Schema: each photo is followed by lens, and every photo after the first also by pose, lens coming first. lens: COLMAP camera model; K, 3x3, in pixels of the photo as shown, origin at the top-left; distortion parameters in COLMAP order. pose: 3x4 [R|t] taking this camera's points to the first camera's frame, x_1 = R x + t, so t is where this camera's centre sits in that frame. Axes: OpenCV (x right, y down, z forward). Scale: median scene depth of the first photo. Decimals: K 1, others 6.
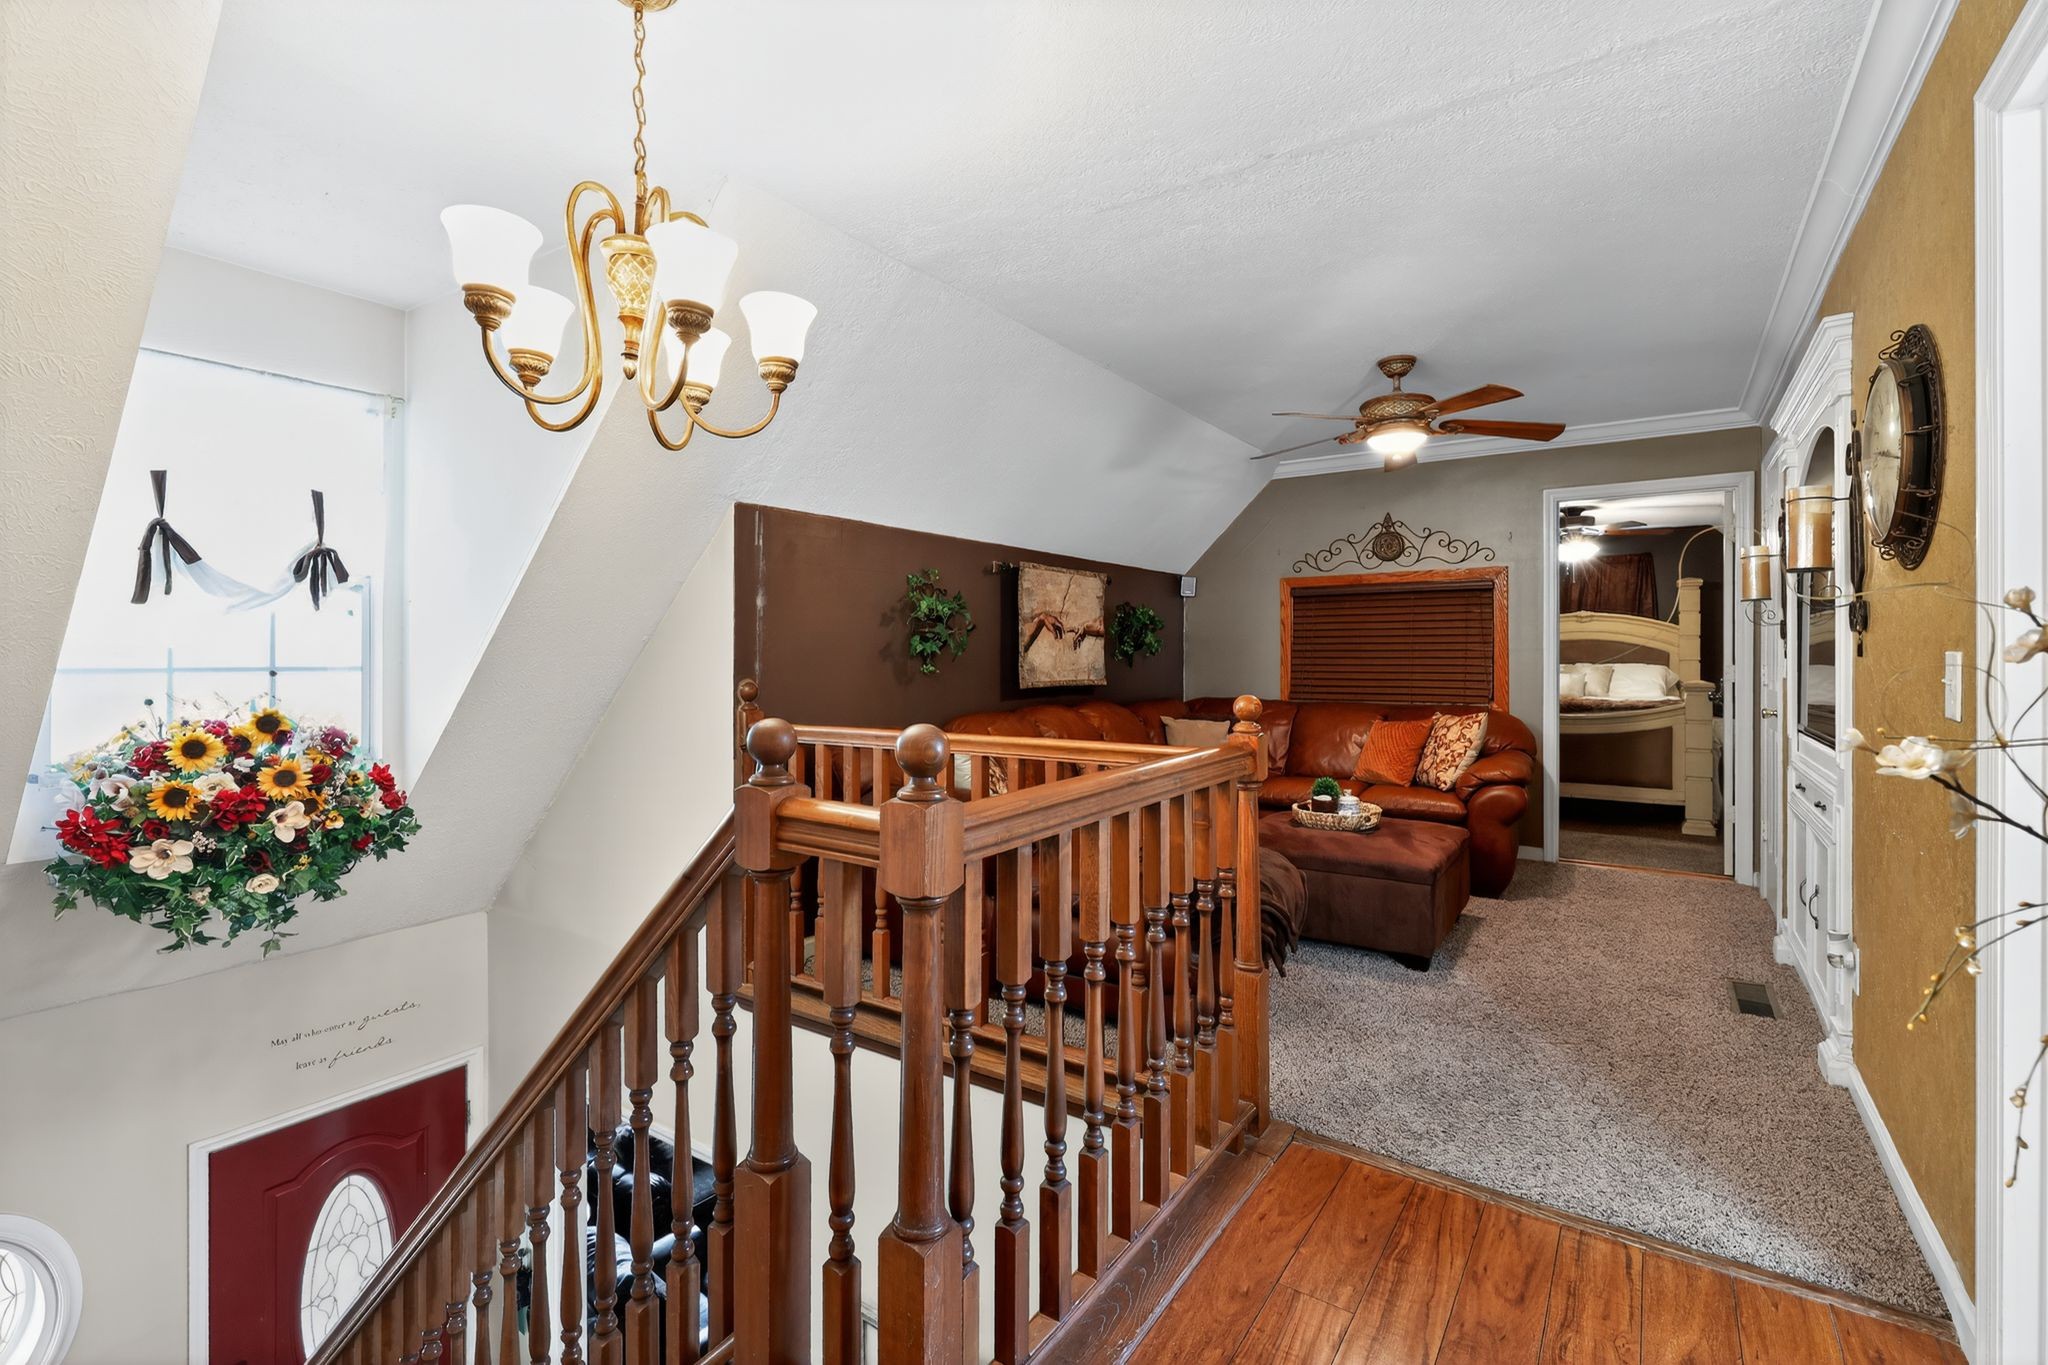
lens RADIAL K [[904.0, 0, 1022.2], [0, 904.0, 652.0], [0, 0, 1]] dist [0.001482, 0.000140]
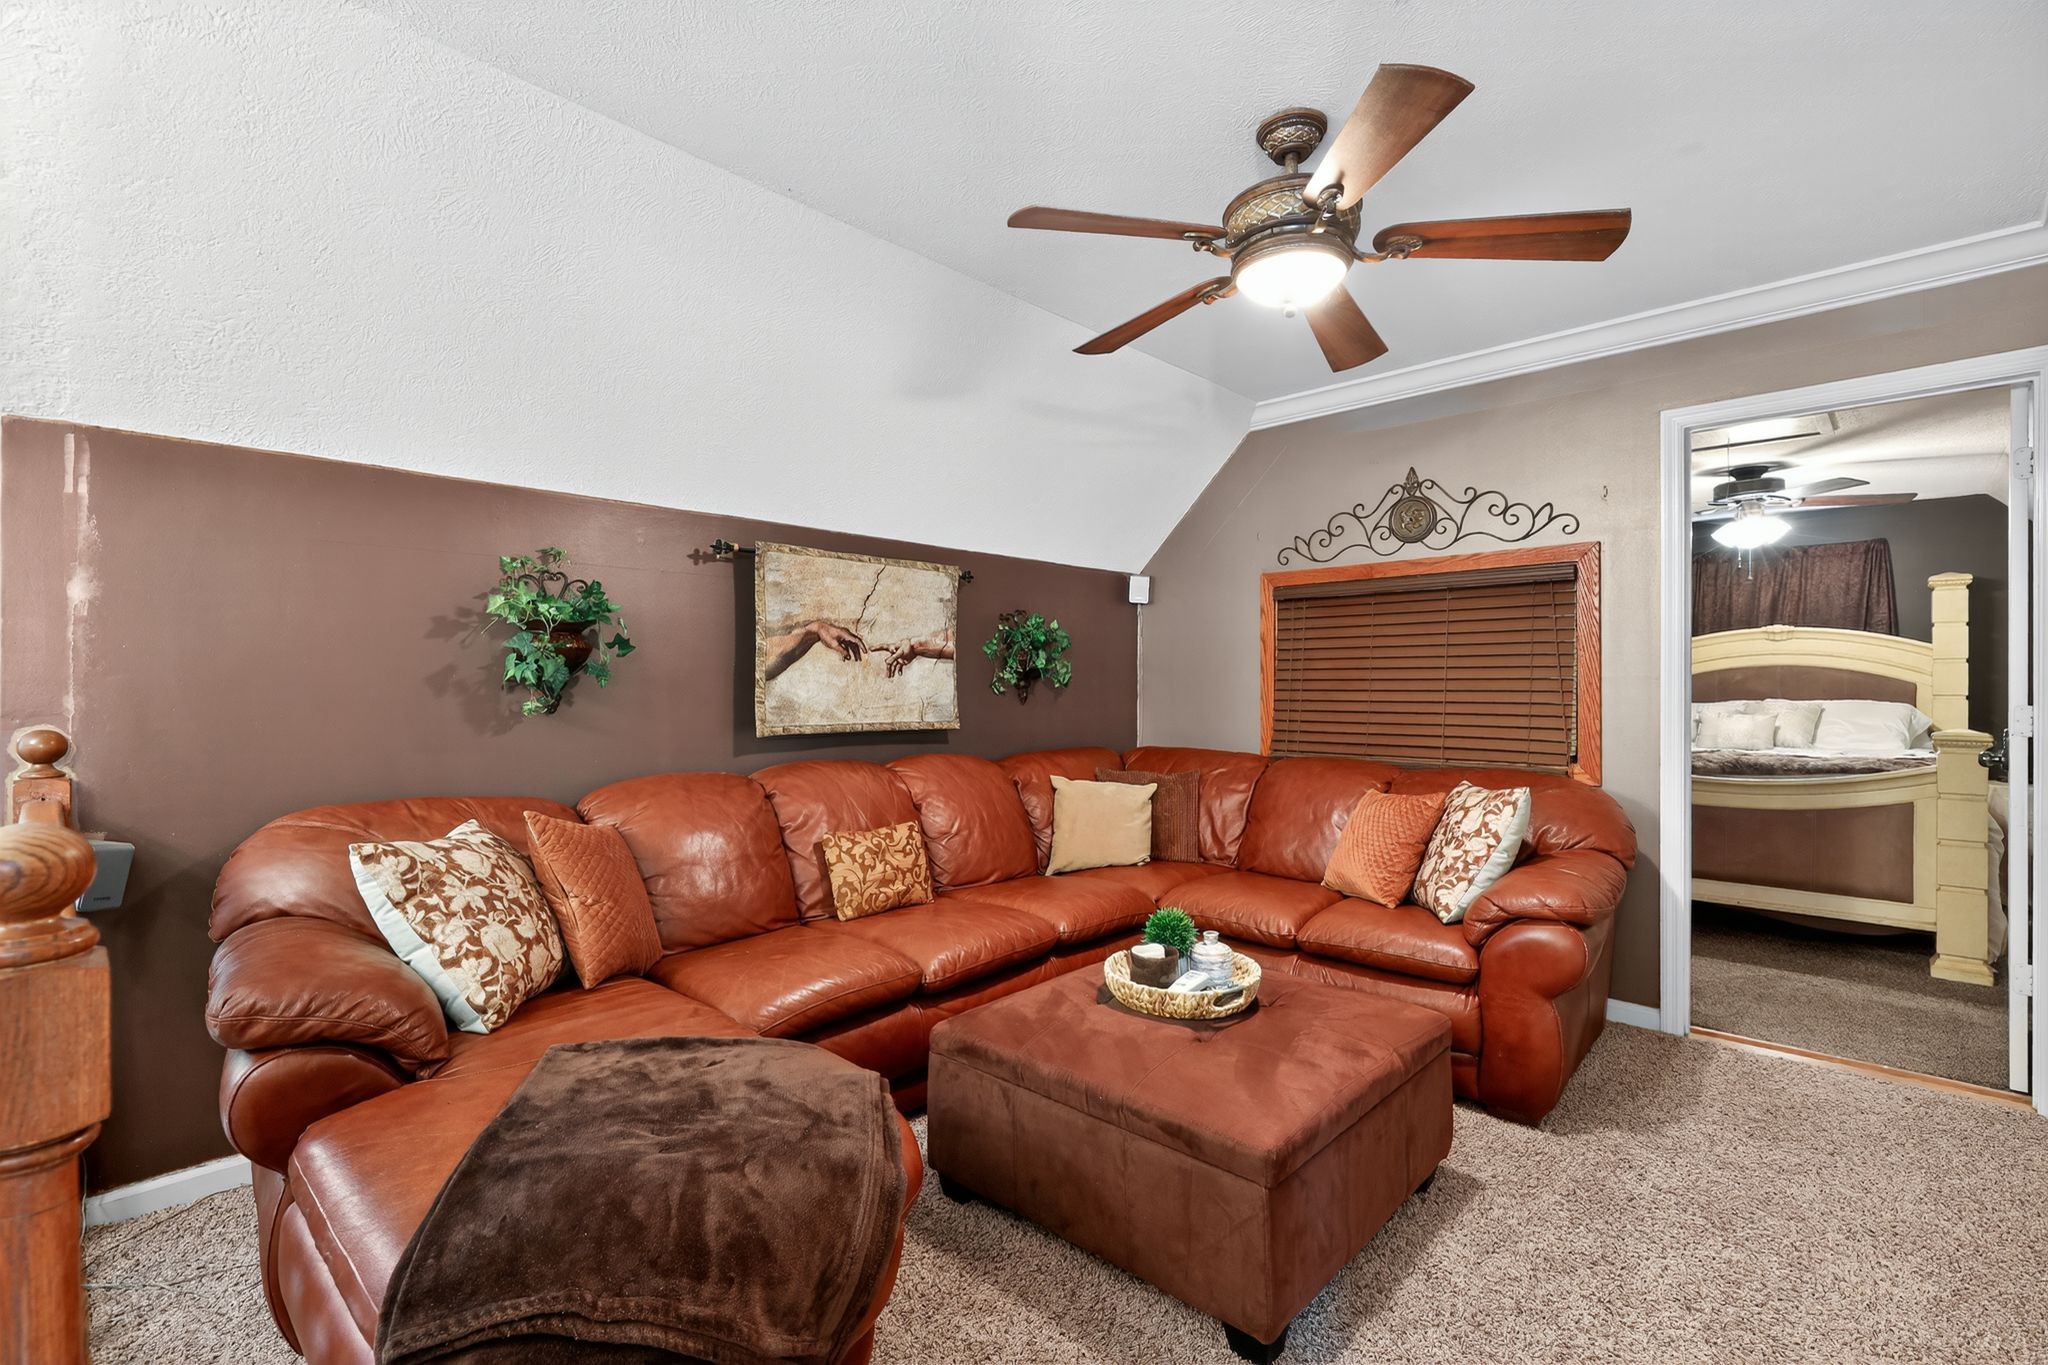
lens RADIAL K [[918.4, 0, 1024.0], [0, 918.4, 682.5], [0, 0, 1]] dist [0.001446, -0.000031]
pose [[0.987115, 0.002124, -0.159998, 0.251884], [-0.002098, 0.999998, 0.000333, 0.000895], [0.159998, 0.000007, 0.987117, 0.324443]]
